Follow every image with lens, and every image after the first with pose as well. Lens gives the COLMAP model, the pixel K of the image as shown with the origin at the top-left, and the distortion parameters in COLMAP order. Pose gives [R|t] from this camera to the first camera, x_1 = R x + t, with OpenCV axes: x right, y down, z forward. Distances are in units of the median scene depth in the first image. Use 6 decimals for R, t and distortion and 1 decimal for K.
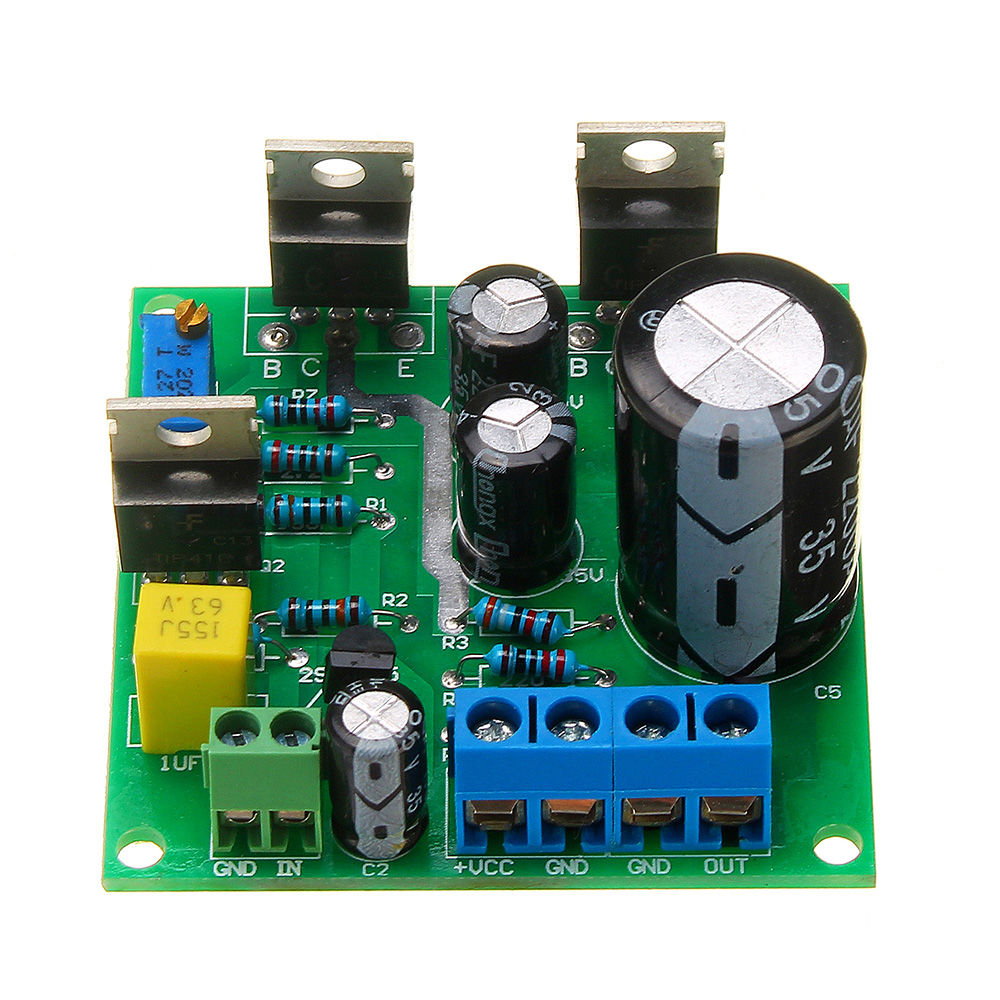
lens RADIAL K [[5611.8, 0, 500.0], [0, 5611.8, 500.0], [0, 0, 1]] dist [-0.191597, 19.468145]
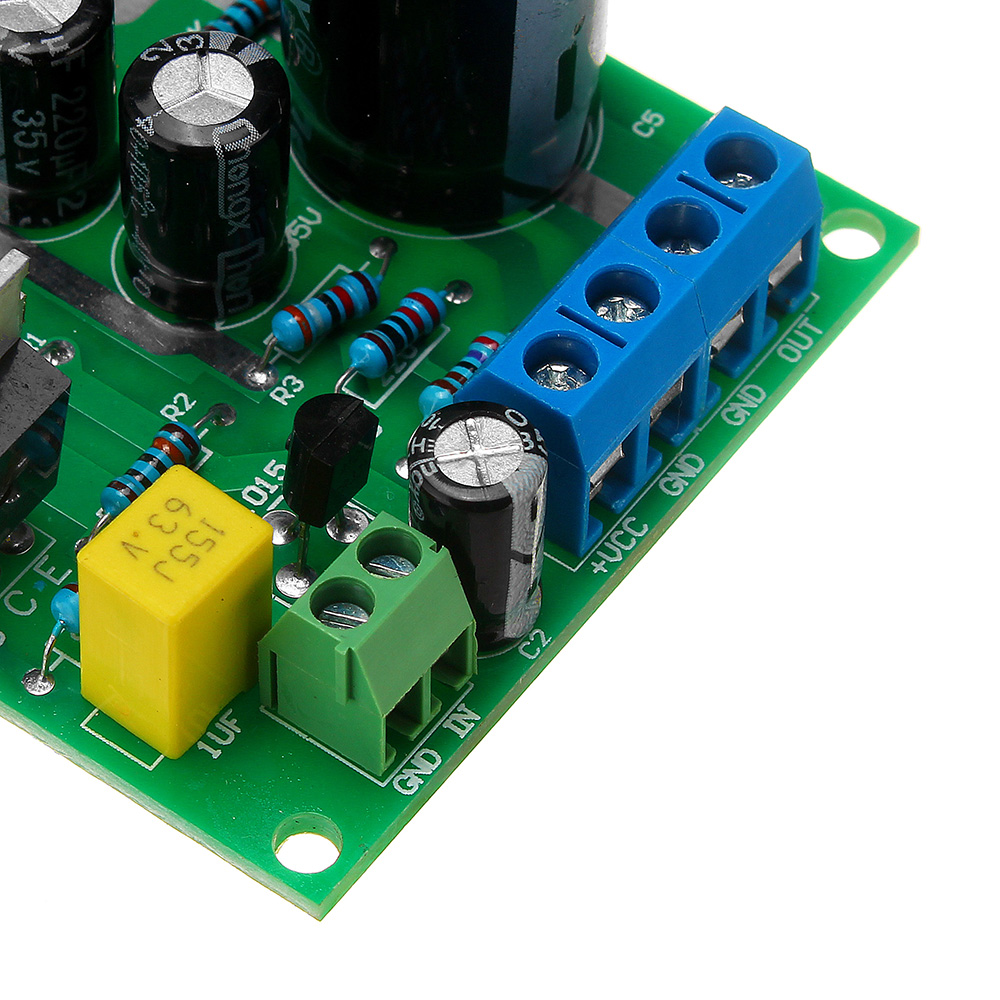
lens RADIAL K [[5230.4, 0, 500.0], [0, 5230.4, 500.0], [0, 0, 1]] dist [-0.166092, -6.122943]
pose [[0.579439, -0.632513, 0.513983, -0.355163], [0.610721, 0.754572, 0.240087, -0.111562], [-0.539695, 0.174784, 0.823517, 0.435490]]
